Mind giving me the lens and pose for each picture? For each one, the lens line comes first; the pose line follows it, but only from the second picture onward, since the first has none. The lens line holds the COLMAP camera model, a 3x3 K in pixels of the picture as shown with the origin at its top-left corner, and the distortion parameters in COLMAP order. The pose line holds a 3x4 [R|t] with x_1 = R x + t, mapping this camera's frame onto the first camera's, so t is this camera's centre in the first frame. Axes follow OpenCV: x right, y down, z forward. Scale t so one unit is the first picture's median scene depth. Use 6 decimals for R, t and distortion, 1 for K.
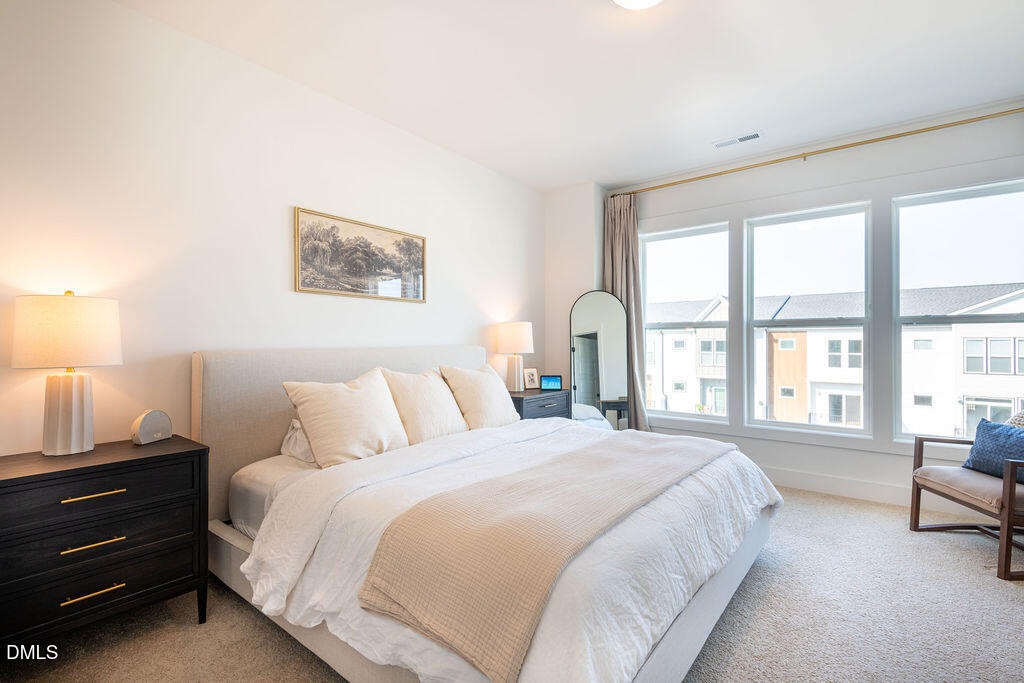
lens RADIAL K [[468.6, 0, 512.3], [0, 468.6, 343.3], [0, 0, 1]] dist [0.013863, -0.008838]
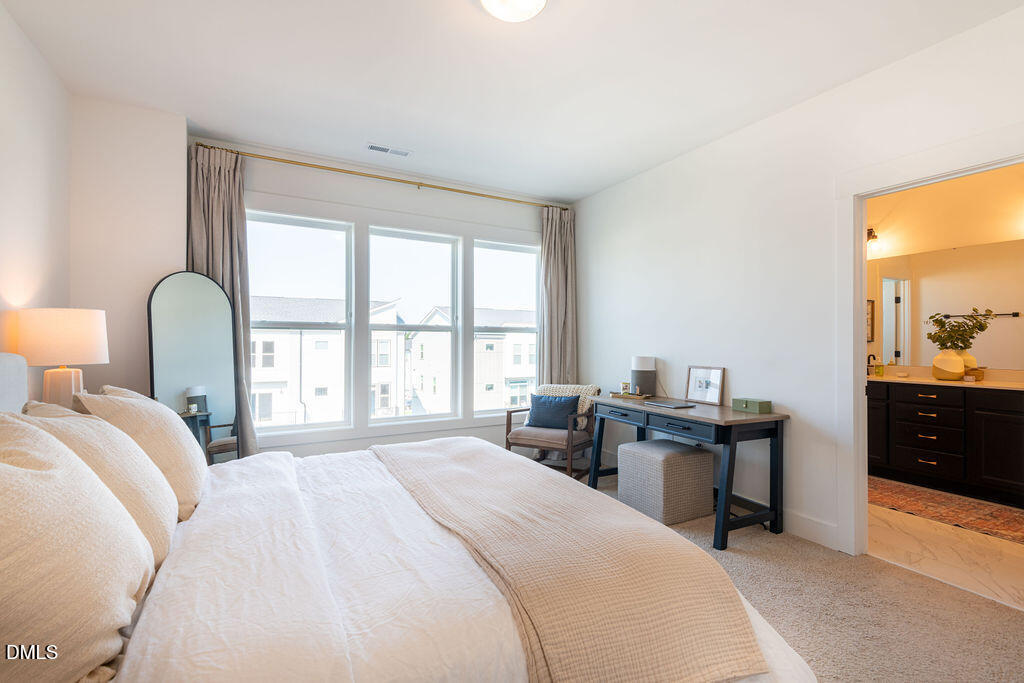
lens RADIAL K [[468.6, 0, 544.1], [0, 468.6, 341.7], [0, 0, 1]] dist [0.013863, -0.008838]
pose [[0.361878, 0.005206, 0.932211, -0.298644], [-0.001121, 0.999986, -0.005149, -0.003789], [-0.932225, 0.000818, 0.361879, 0.252581]]
